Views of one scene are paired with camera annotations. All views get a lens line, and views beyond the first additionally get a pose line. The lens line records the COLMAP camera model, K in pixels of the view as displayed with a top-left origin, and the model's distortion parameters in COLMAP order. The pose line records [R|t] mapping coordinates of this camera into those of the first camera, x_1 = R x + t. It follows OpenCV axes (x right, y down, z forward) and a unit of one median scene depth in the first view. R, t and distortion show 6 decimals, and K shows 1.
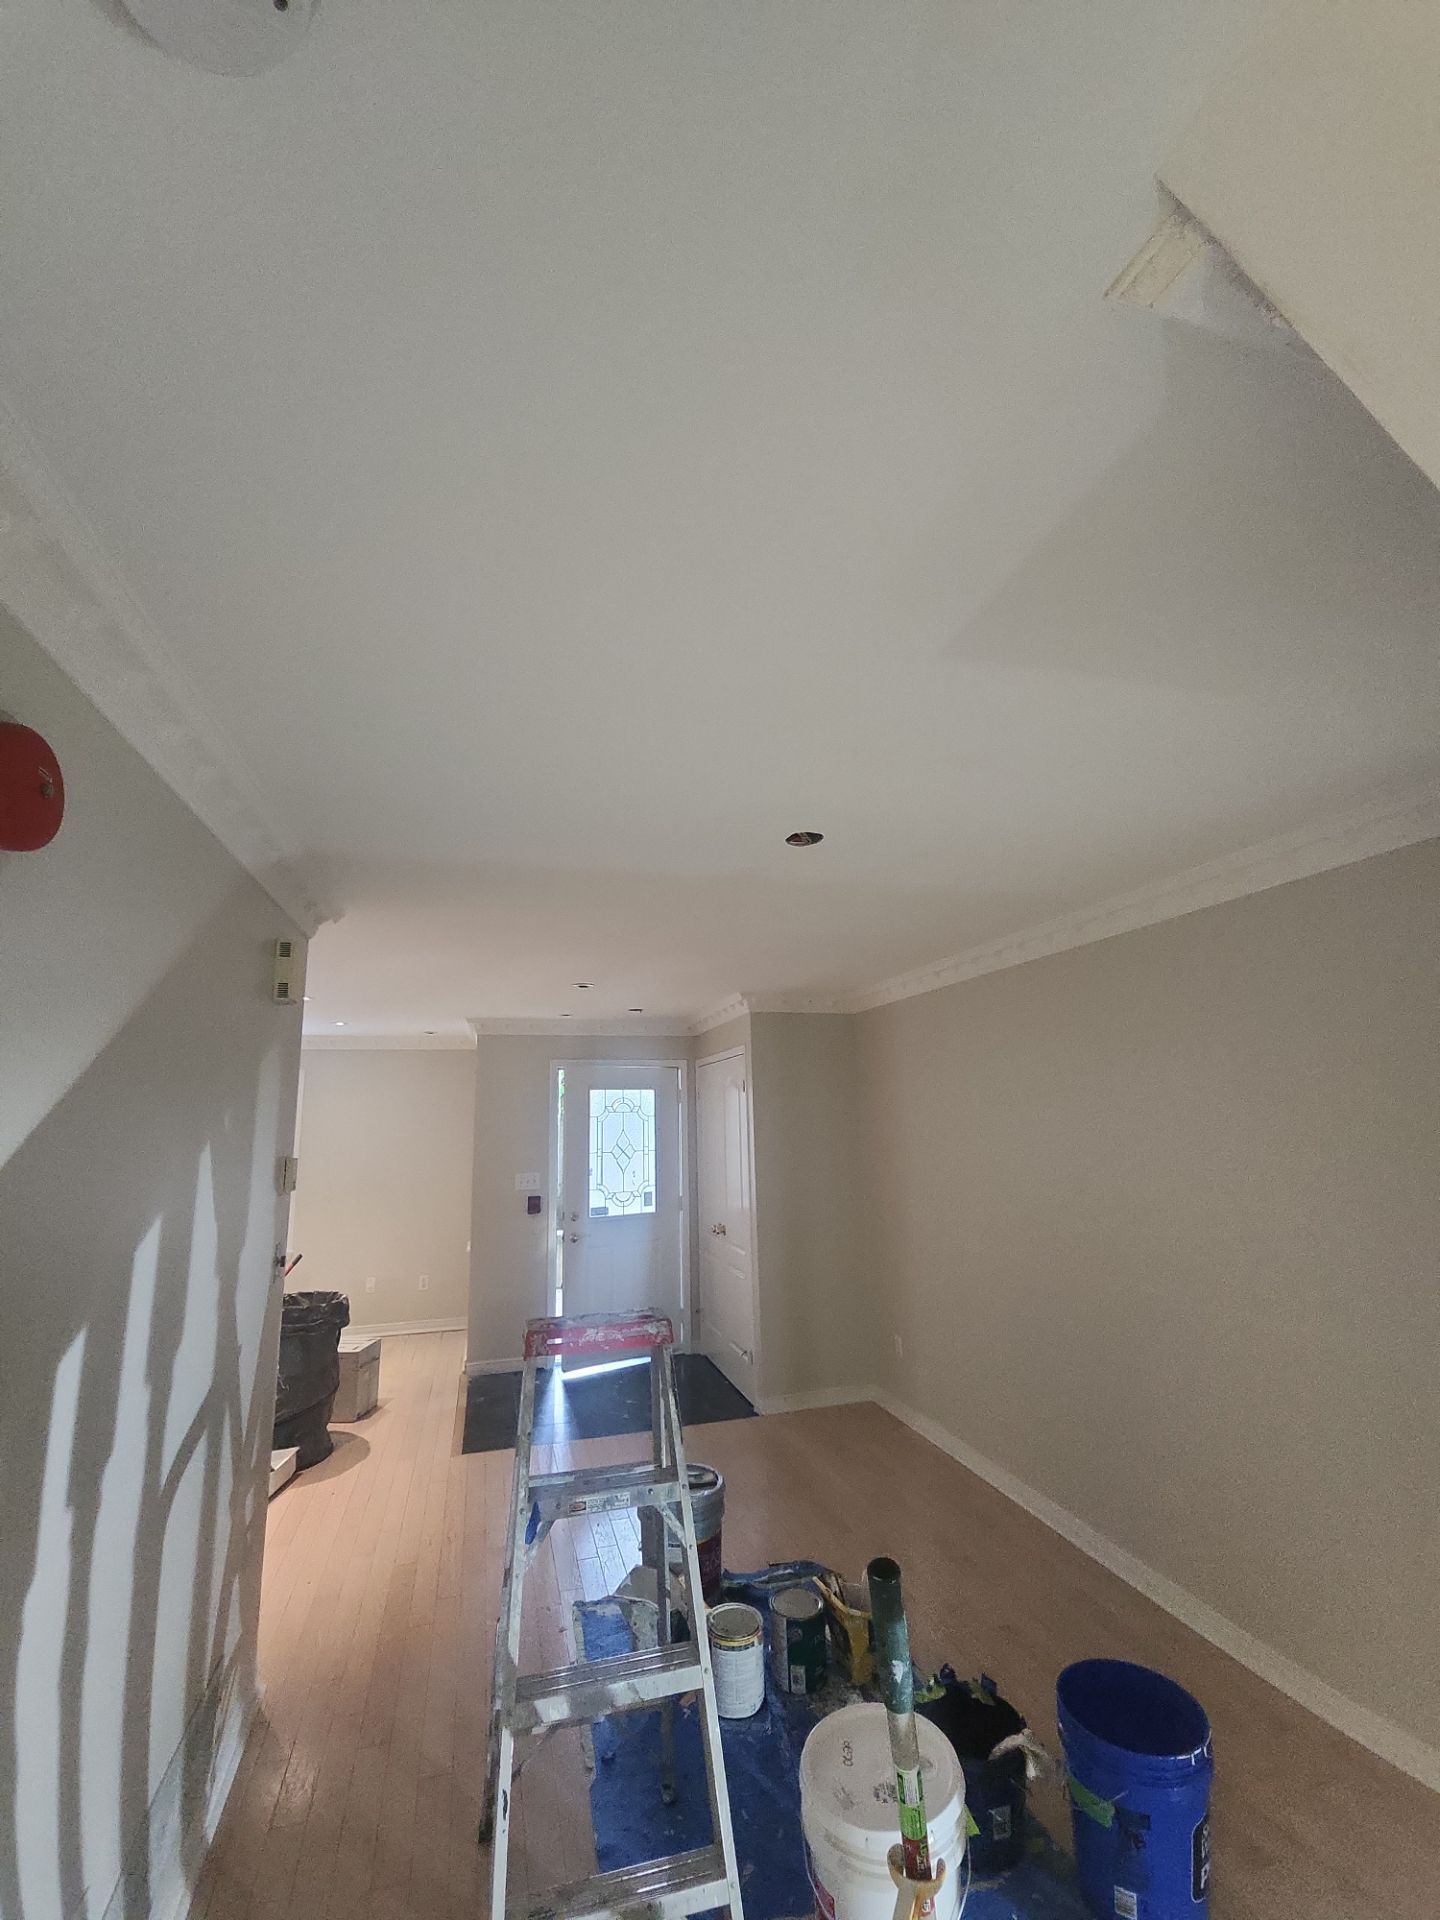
lens RADIAL K [[760.4, 0, 717.0], [0, 760.4, 968.8], [0, 0, 1]] dist [-0.002909, -0.000209]
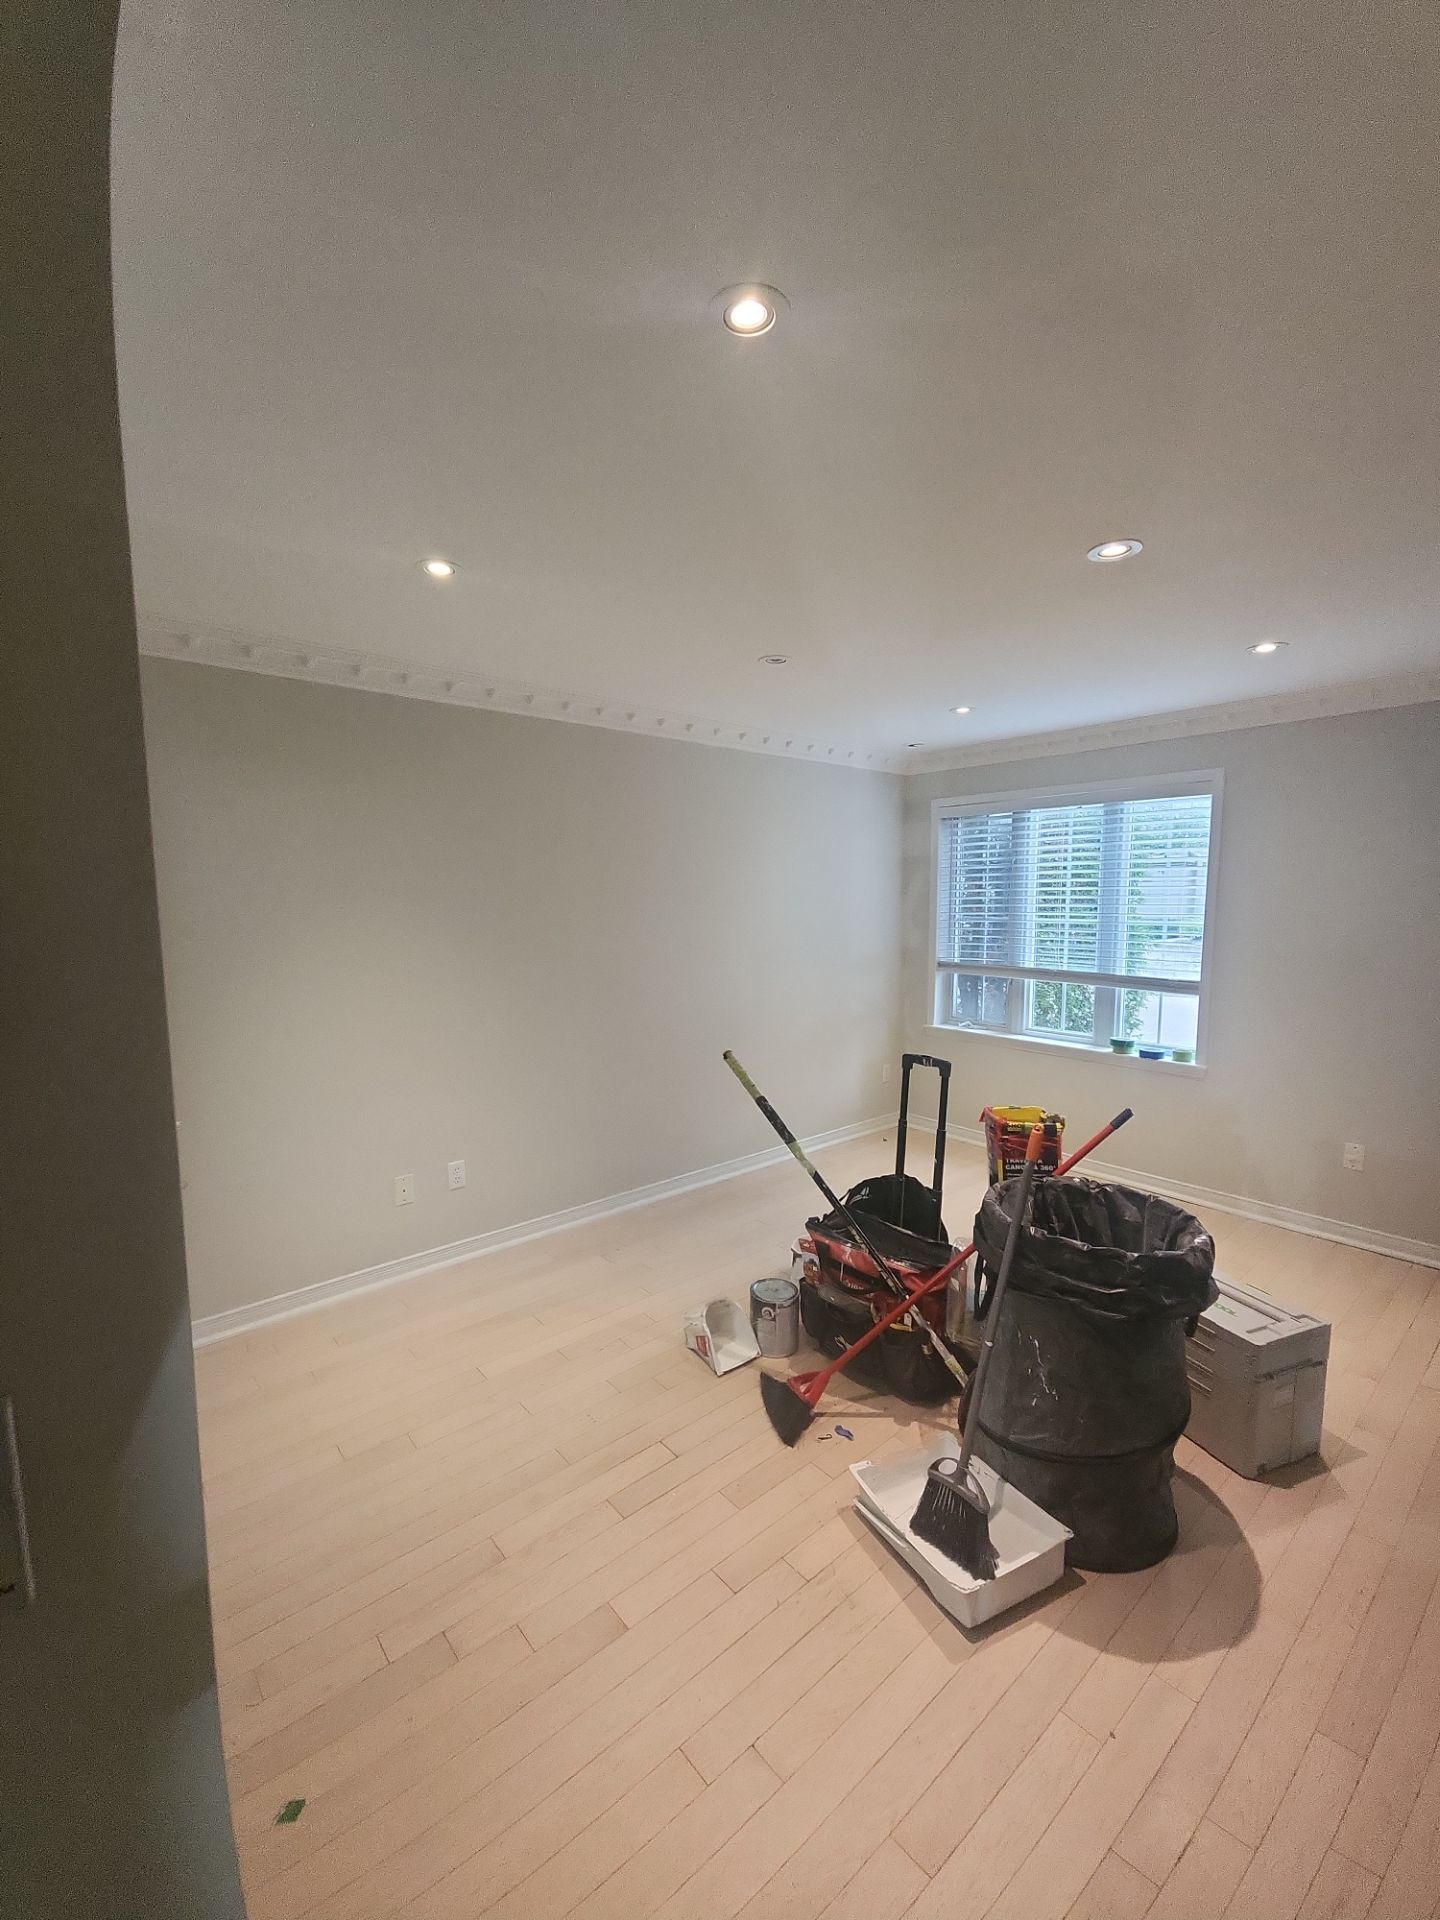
lens RADIAL K [[760.4, 0, 722.9], [0, 760.4, 965.2], [0, 0, 1]] dist [-0.002909, -0.000209]
pose [[0.387519, 0.118898, -0.914162, -0.218303], [0.172928, 0.964669, 0.198773, 0.146637], [0.905497, -0.235112, 0.353267, 0.625843]]
